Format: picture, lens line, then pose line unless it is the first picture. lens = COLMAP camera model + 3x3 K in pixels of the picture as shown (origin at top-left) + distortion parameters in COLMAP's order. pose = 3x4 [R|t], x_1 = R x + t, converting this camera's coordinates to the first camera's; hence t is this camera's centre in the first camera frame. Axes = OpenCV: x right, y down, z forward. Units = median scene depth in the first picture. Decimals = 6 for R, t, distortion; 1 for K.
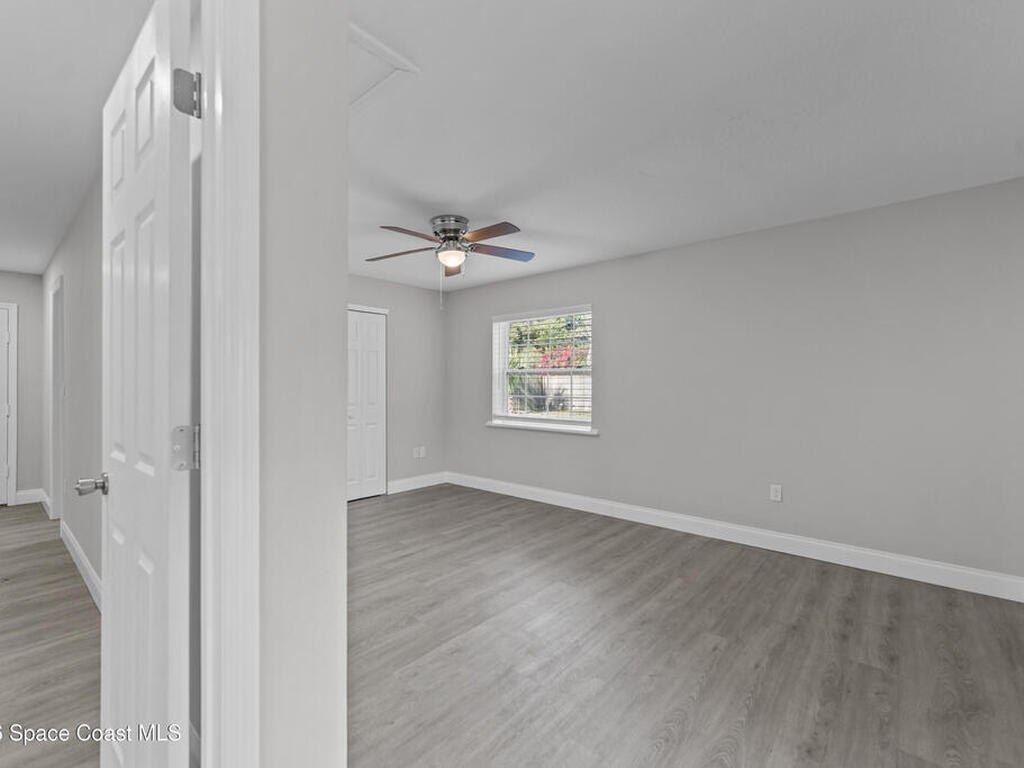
lens RADIAL K [[454.0, 0, 507.9], [0, 454.0, 380.1], [0, 0, 1]] dist [0.001349, -0.000048]
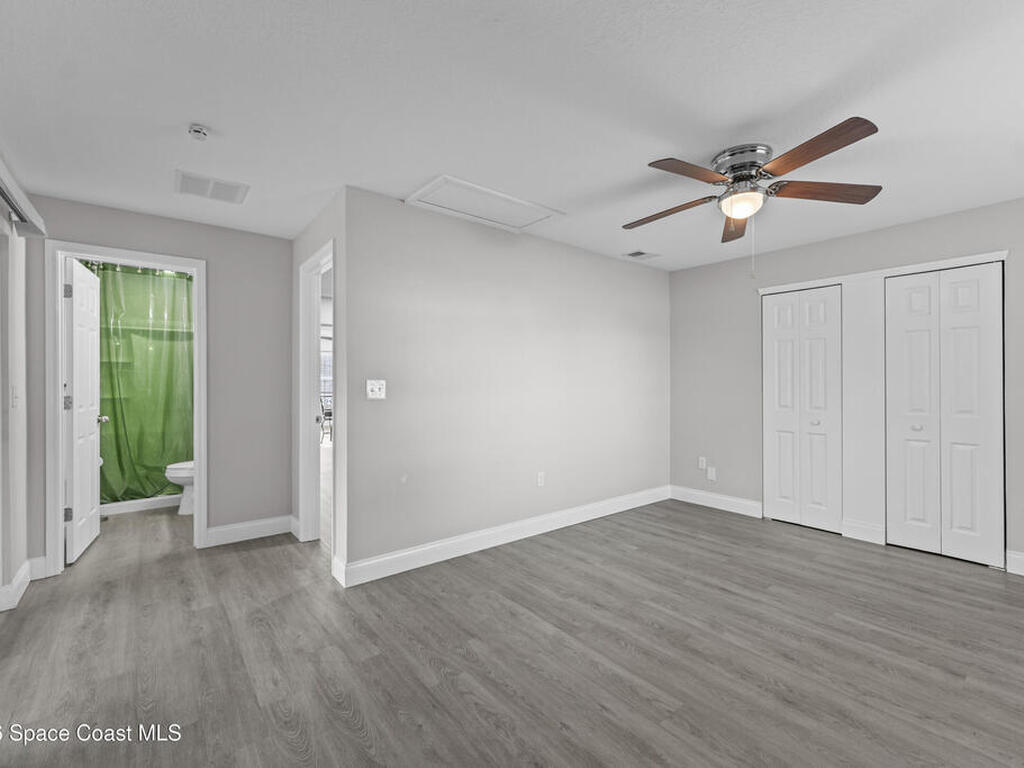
lens RADIAL K [[461.7, 0, 508.8], [0, 461.7, 383.3], [0, 0, 1]] dist [0.003465, 0.001045]
pose [[-0.180967, -0.000611, -0.983489, 0.670806], [0.012643, 0.999916, -0.002948, 0.015536], [0.983408, -0.012967, -0.180944, 0.790012]]
